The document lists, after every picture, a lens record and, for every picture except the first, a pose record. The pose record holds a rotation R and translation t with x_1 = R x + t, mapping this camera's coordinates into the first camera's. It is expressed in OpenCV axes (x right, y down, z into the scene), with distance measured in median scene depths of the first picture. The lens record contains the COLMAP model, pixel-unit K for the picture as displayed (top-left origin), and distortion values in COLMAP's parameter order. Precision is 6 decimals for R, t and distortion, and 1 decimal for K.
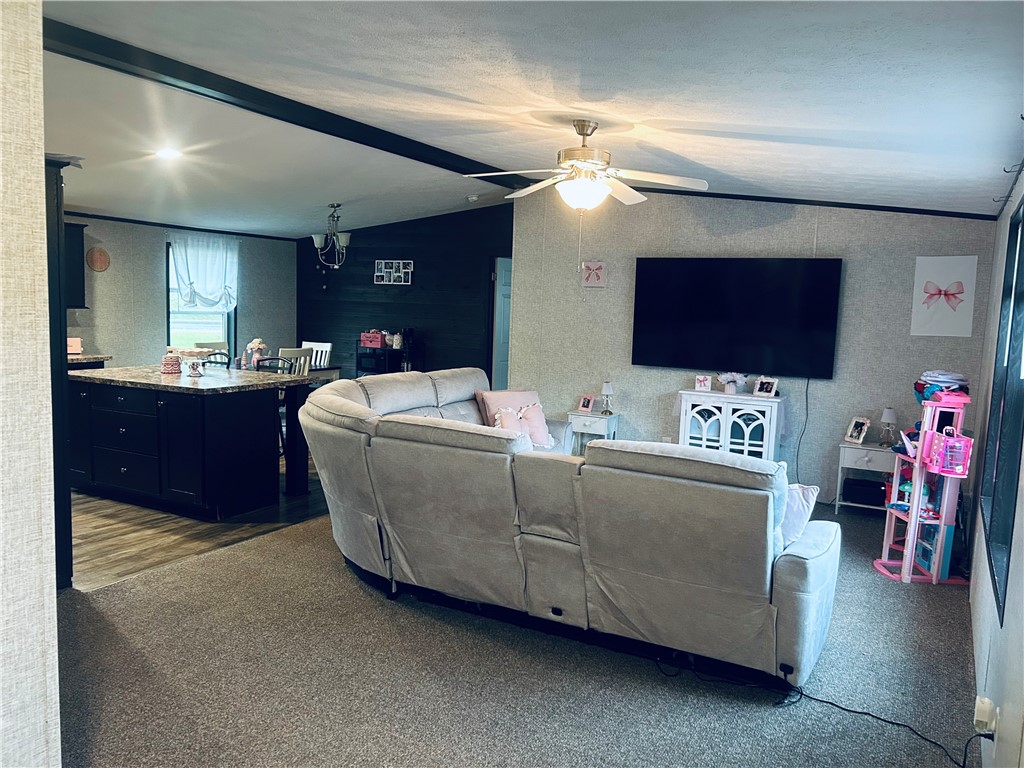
lens RADIAL K [[775.8, 0, 512.1], [0, 775.8, 384.3], [0, 0, 1]] dist [0.005815, 0.001079]
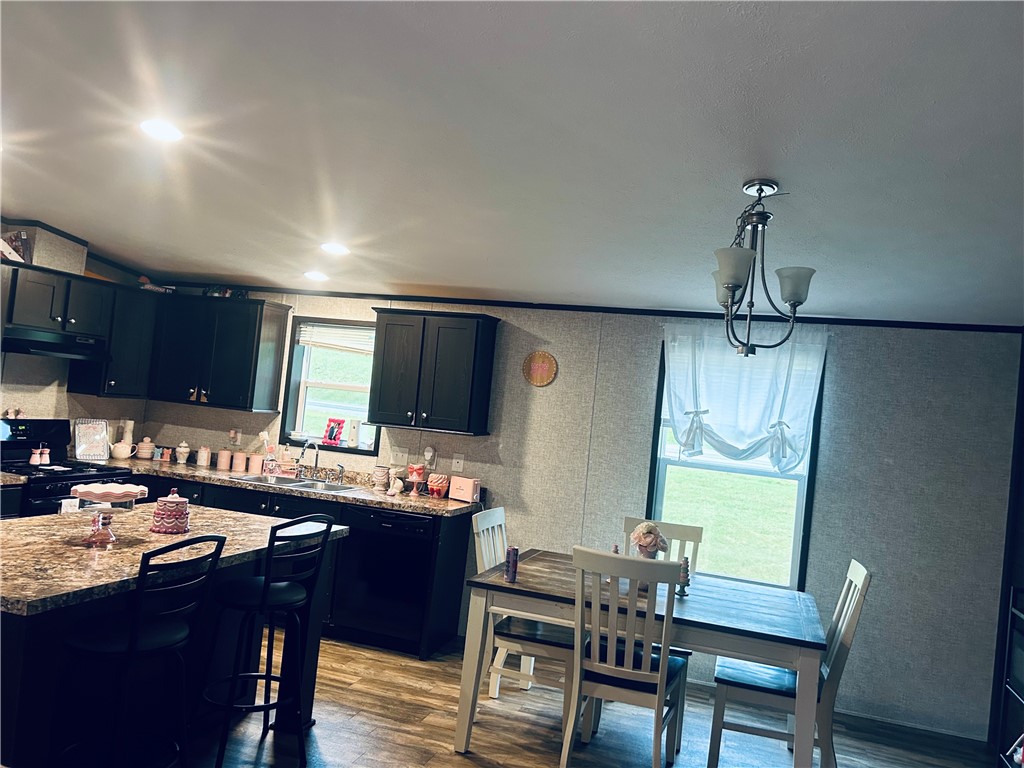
lens RADIAL K [[775.8, 0, 512.6], [0, 775.8, 383.1], [0, 0, 1]] dist [0.005815, 0.001079]
pose [[0.197356, -0.050604, -0.979025, 0.103169], [-0.196093, 0.976446, -0.090000, -0.077120], [0.960520, 0.209742, 0.182785, 0.790399]]
